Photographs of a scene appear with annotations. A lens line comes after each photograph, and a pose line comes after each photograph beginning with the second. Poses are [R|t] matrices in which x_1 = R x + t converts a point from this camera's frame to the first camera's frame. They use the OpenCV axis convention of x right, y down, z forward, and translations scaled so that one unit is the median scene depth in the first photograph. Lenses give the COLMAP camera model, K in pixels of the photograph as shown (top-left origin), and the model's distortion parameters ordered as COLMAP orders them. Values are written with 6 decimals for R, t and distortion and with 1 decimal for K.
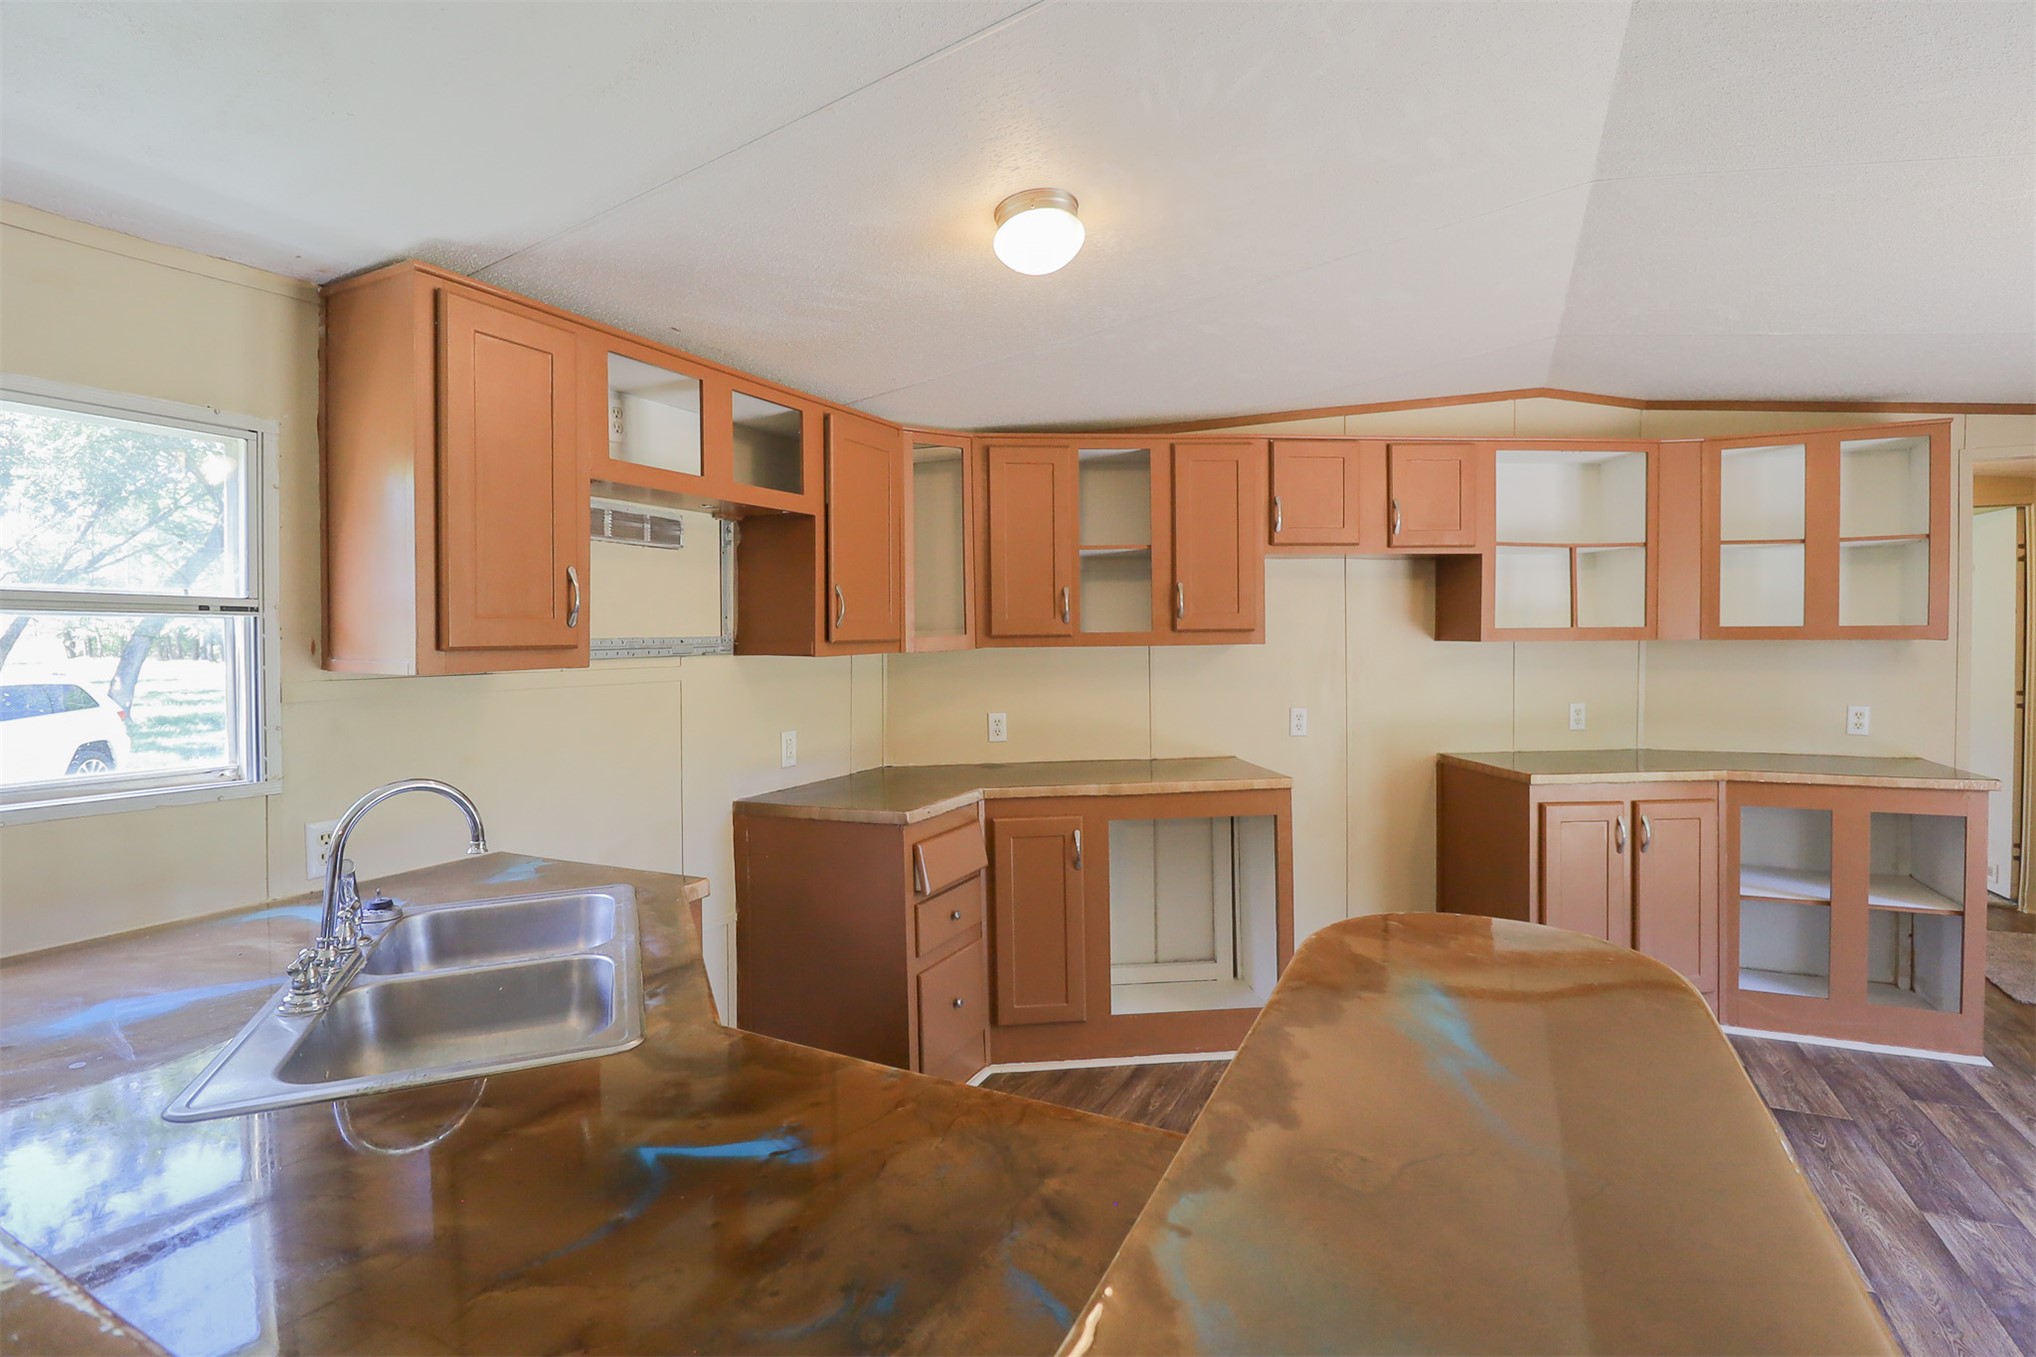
lens RADIAL K [[944.4, 0, 1012.4], [0, 944.4, 656.9], [0, 0, 1]] dist [-0.002129, -0.010986]
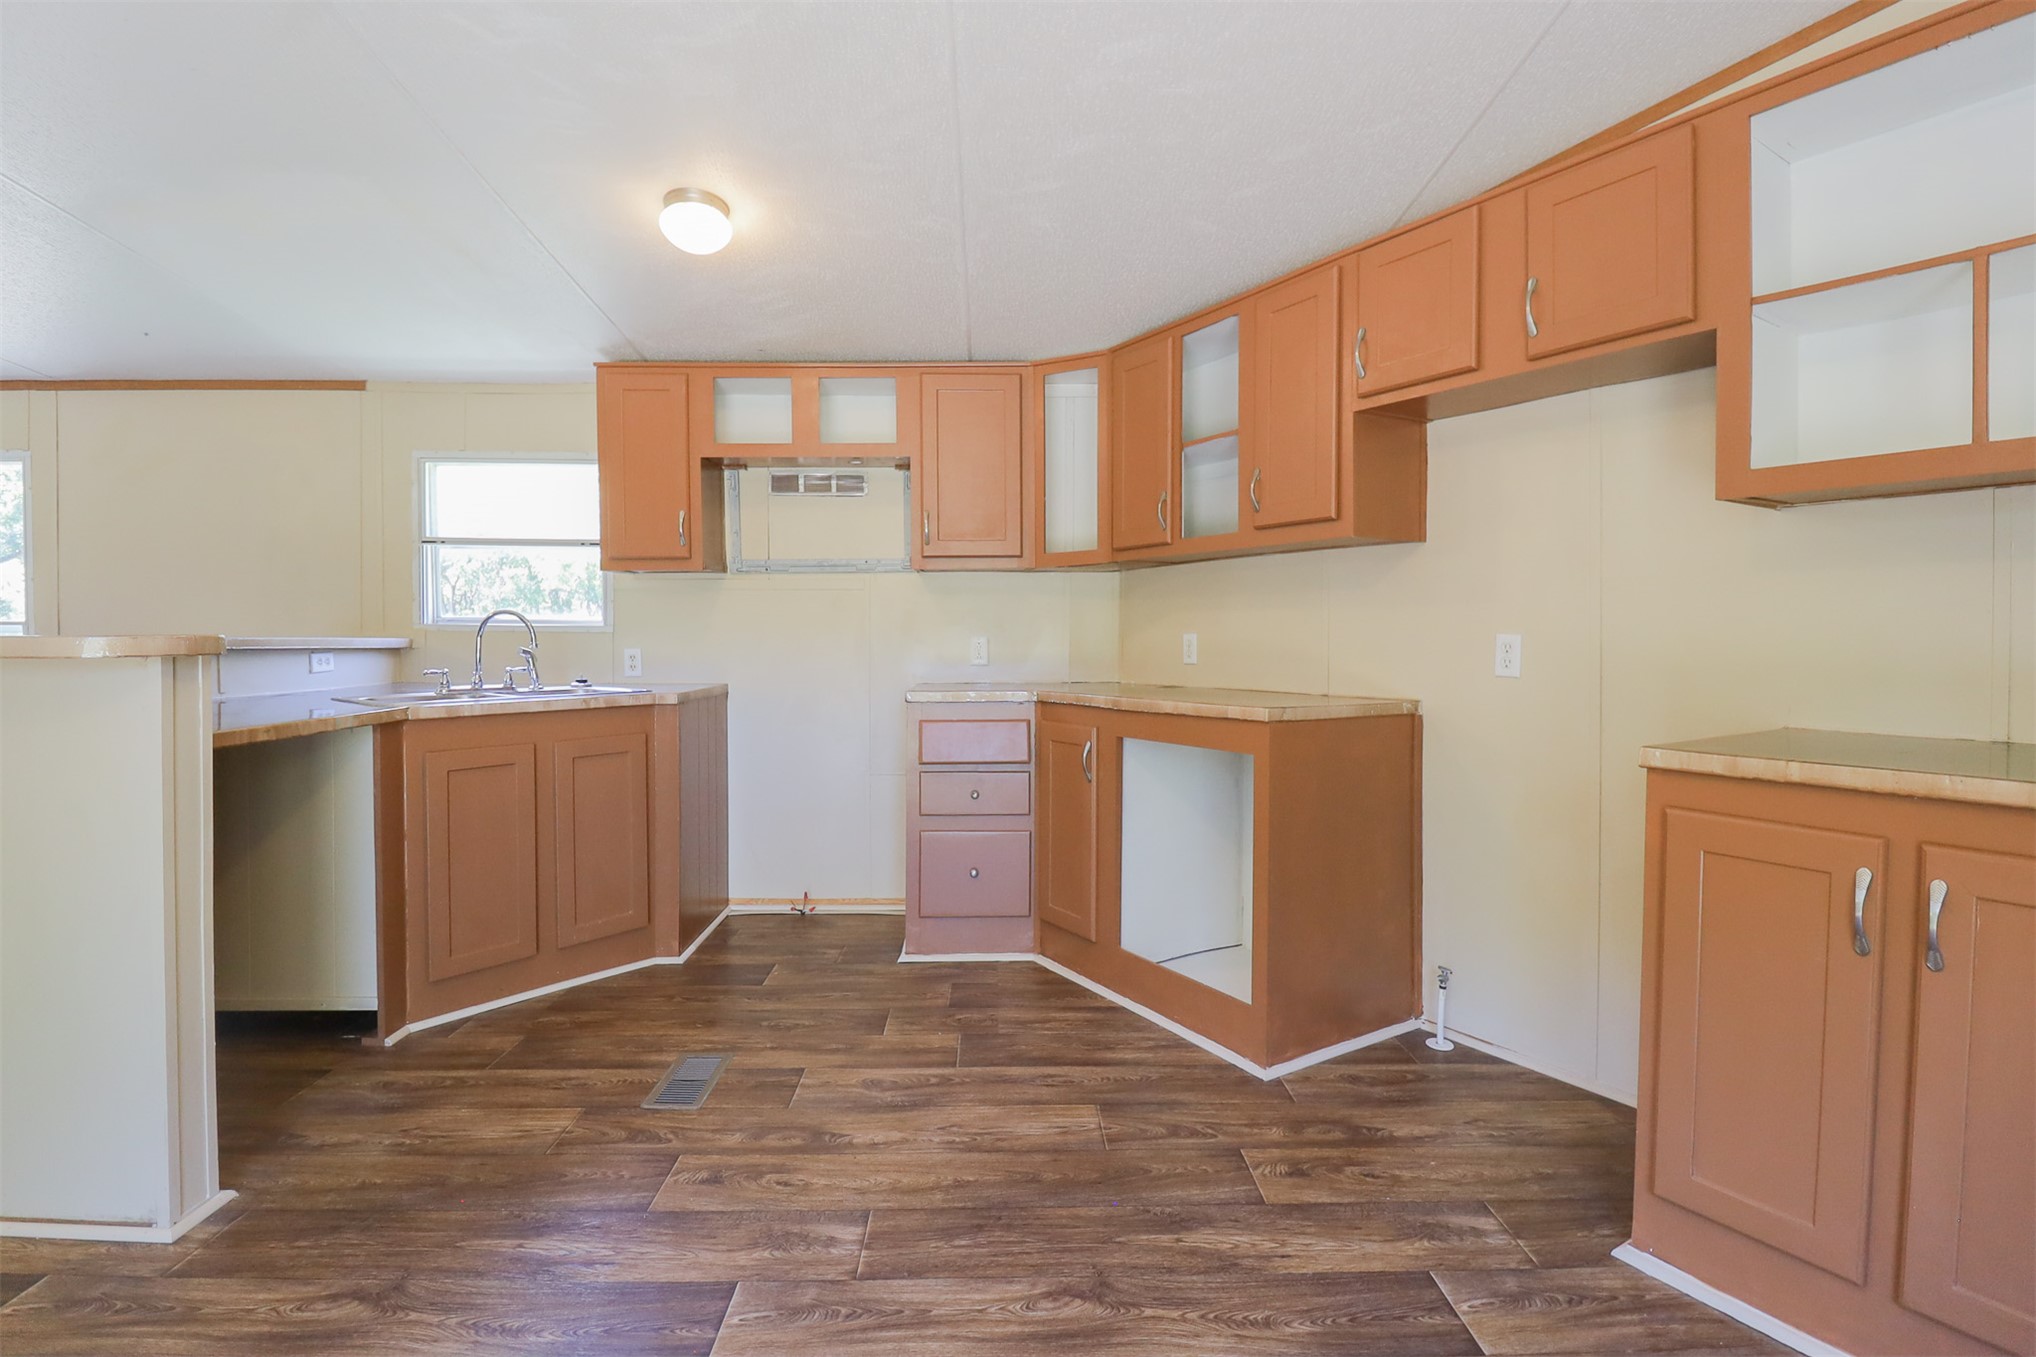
lens RADIAL K [[944.4, 0, 1009.6], [0, 944.4, 652.8], [0, 0, 1]] dist [-0.002129, -0.010986]
pose [[0.465237, 0.029885, -0.884681, 0.836203], [-0.023018, 0.999500, 0.021659, 0.070229], [0.884887, 0.010287, 0.465693, 0.452973]]
